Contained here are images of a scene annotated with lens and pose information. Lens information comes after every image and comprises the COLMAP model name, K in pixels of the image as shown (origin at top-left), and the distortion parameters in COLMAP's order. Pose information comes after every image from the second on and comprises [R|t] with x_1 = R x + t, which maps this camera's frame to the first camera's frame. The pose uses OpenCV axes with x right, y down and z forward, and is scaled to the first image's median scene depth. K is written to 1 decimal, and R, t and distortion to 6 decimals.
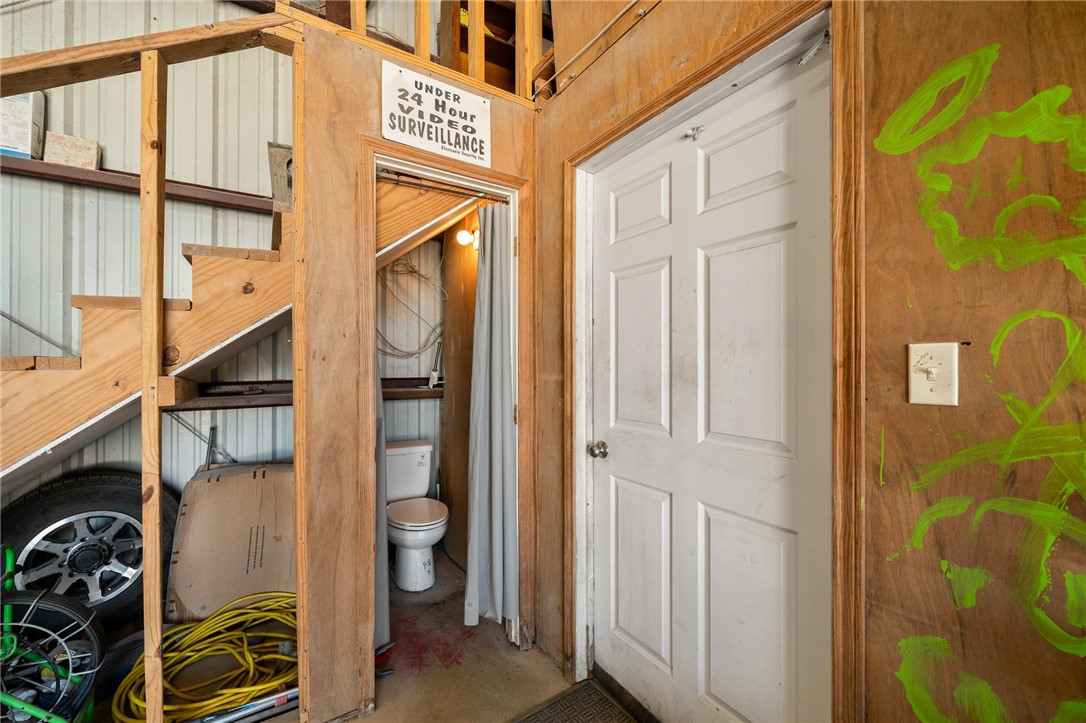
lens RADIAL K [[438.4, 0, 543.0], [0, 438.4, 361.5], [0, 0, 1]] dist [-0.001706, -0.000119]
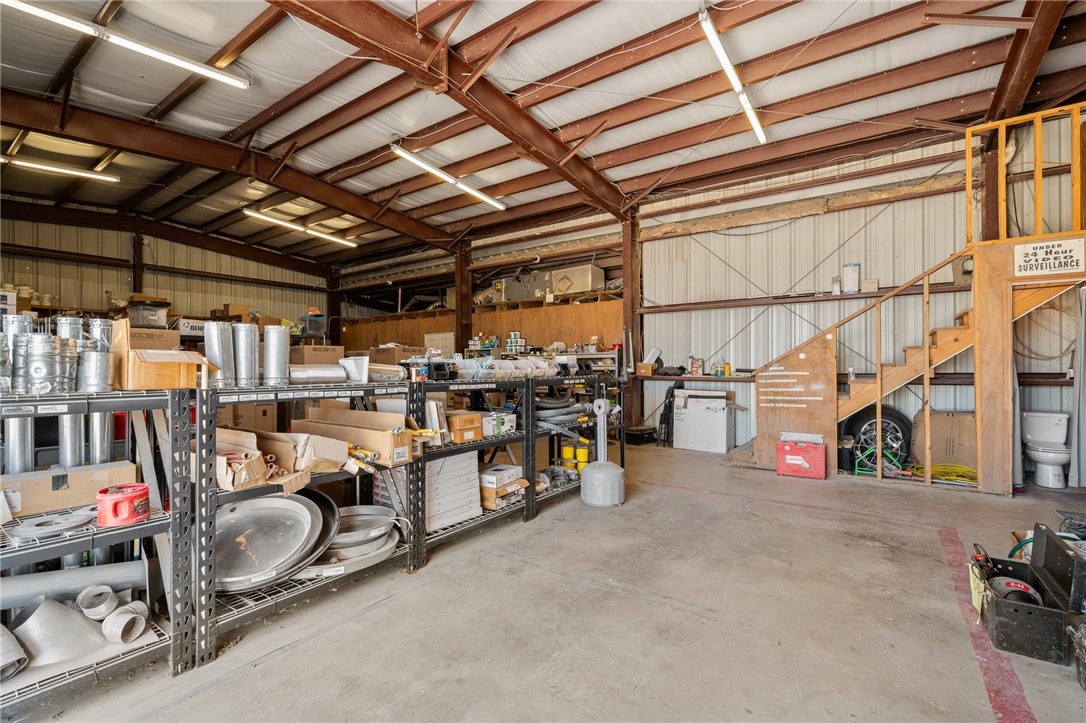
lens RADIAL K [[473.9, 0, 543.0], [0, 473.9, 361.5], [0, 0, 1]] dist [-0.001589, -0.000058]
pose [[0.356597, -0.002063, -0.934256, 1.174915], [0.008126, 0.999967, 0.000893, -0.037534], [0.934223, -0.007910, 0.356602, -2.447240]]
